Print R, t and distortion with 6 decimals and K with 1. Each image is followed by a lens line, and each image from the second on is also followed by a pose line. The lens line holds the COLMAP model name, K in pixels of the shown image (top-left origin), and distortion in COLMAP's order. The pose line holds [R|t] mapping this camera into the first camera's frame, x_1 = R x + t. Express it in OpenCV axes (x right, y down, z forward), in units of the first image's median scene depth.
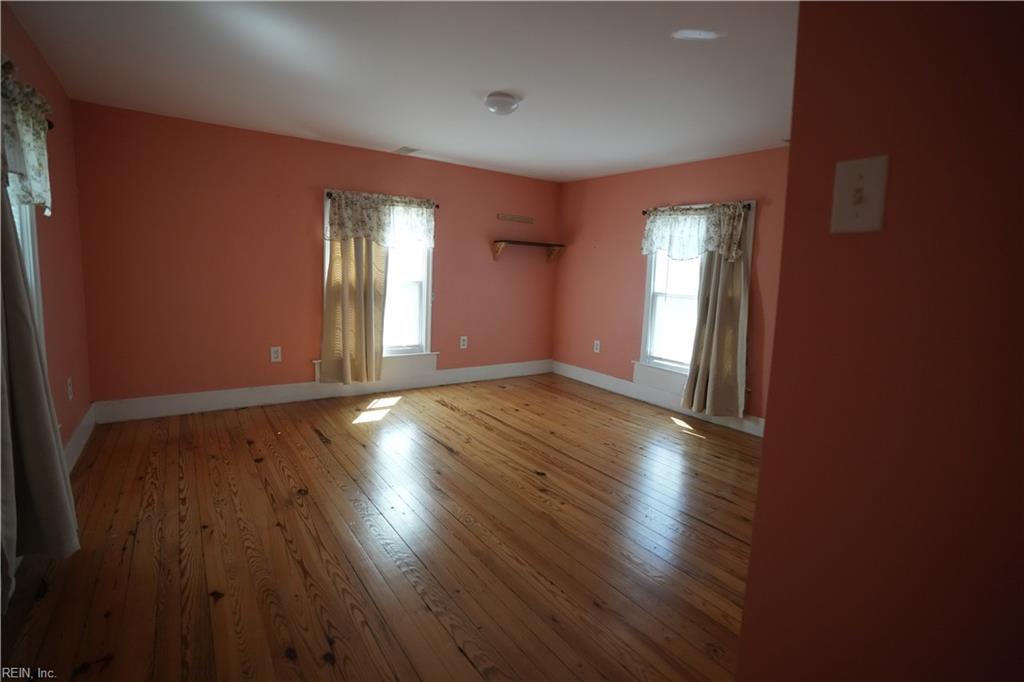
lens RADIAL K [[480.9, 0, 512.0], [0, 480.9, 341.0], [0, 0, 1]] dist [-0.000953, -0.000082]
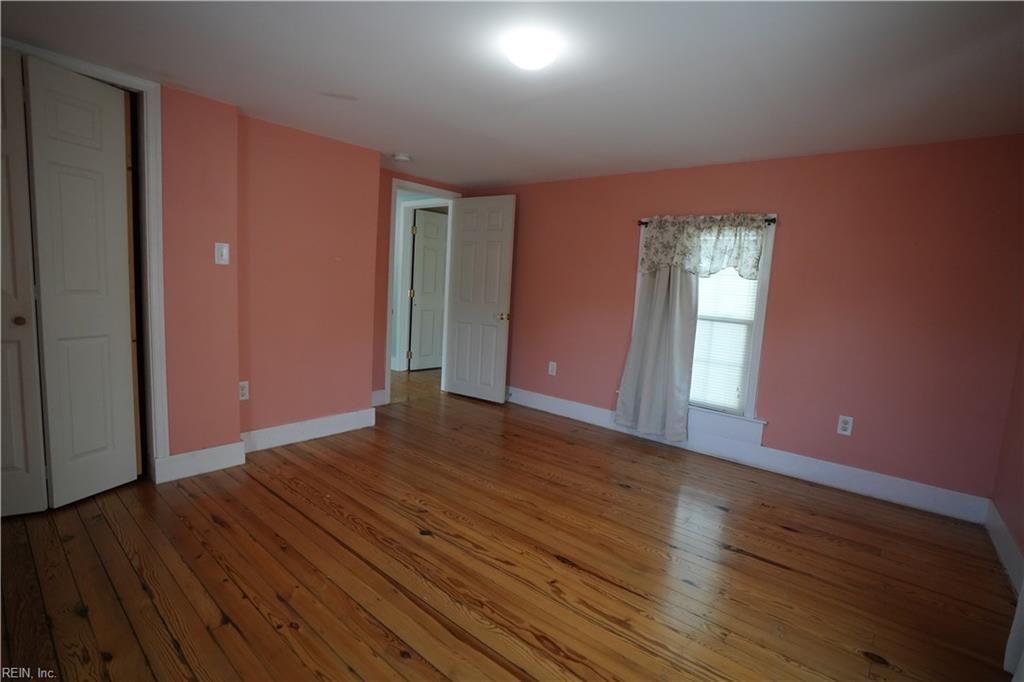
lens RADIAL K [[480.9, 0, 512.0], [0, 480.9, 341.0], [0, 0, 1]] dist [-0.000953, -0.000082]
pose [[-0.963193, -0.063281, -0.261257, 0.143974], [-0.127830, 0.962799, 0.238070, -0.233544], [0.236473, 0.262704, -0.935450, 1.608498]]
